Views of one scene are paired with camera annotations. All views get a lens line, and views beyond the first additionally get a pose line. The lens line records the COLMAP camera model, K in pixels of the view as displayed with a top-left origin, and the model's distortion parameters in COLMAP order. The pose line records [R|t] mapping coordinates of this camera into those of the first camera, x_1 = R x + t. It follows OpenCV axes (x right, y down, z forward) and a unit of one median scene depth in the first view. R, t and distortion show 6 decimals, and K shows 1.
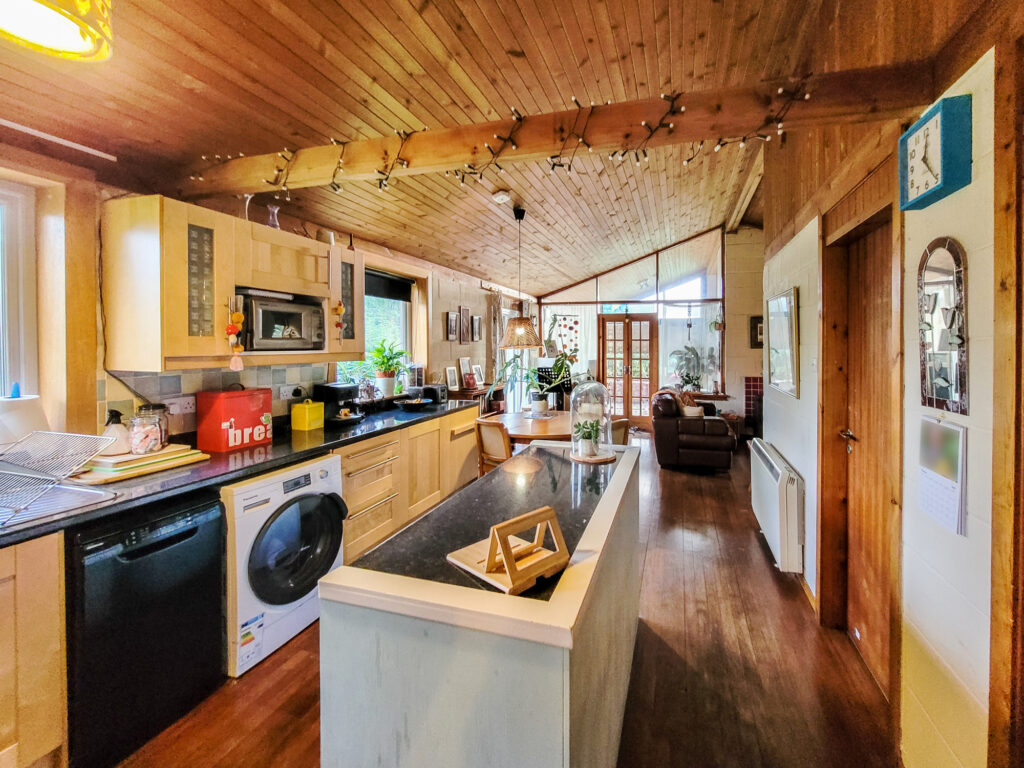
lens RADIAL K [[541.8, 0, 511.8], [0, 541.8, 351.6], [0, 0, 1]] dist [0.000744, 0.000227]
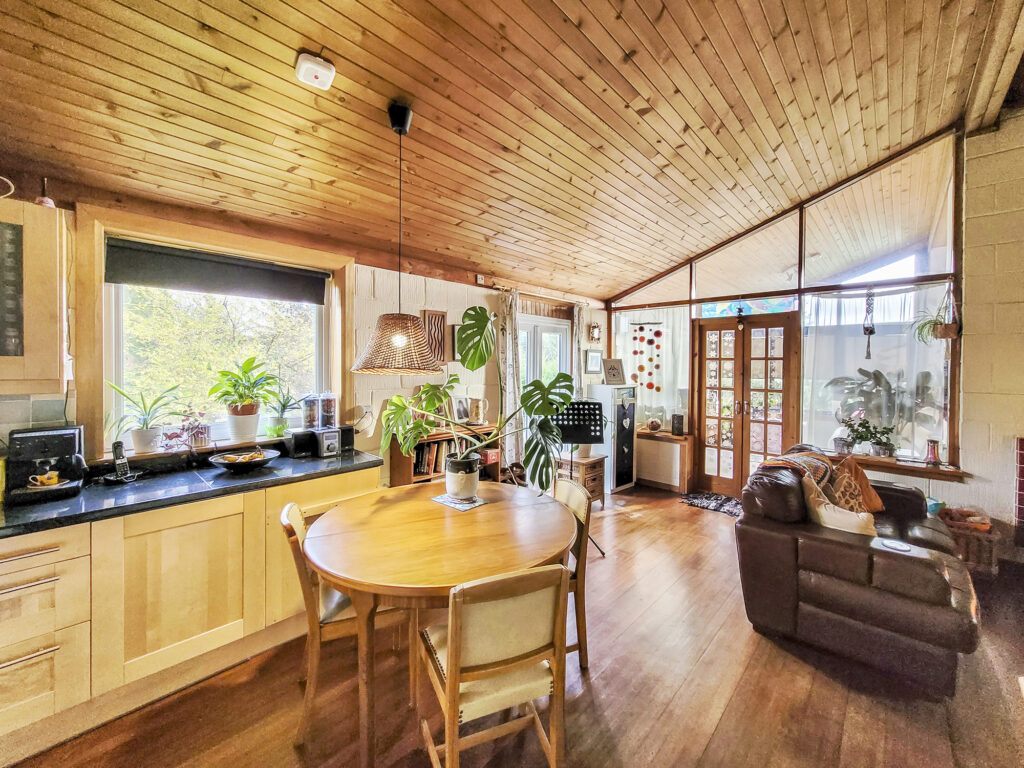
lens RADIAL K [[437.6, 0, 482.9], [0, 437.6, 373.1], [0, 0, 1]] dist [-0.000275, -0.000157]
pose [[0.885801, 0.010687, -0.463941, 0.189635], [-0.008296, 0.999940, 0.007194, -0.006411], [0.463990, -0.002524, 0.885837, 0.438179]]
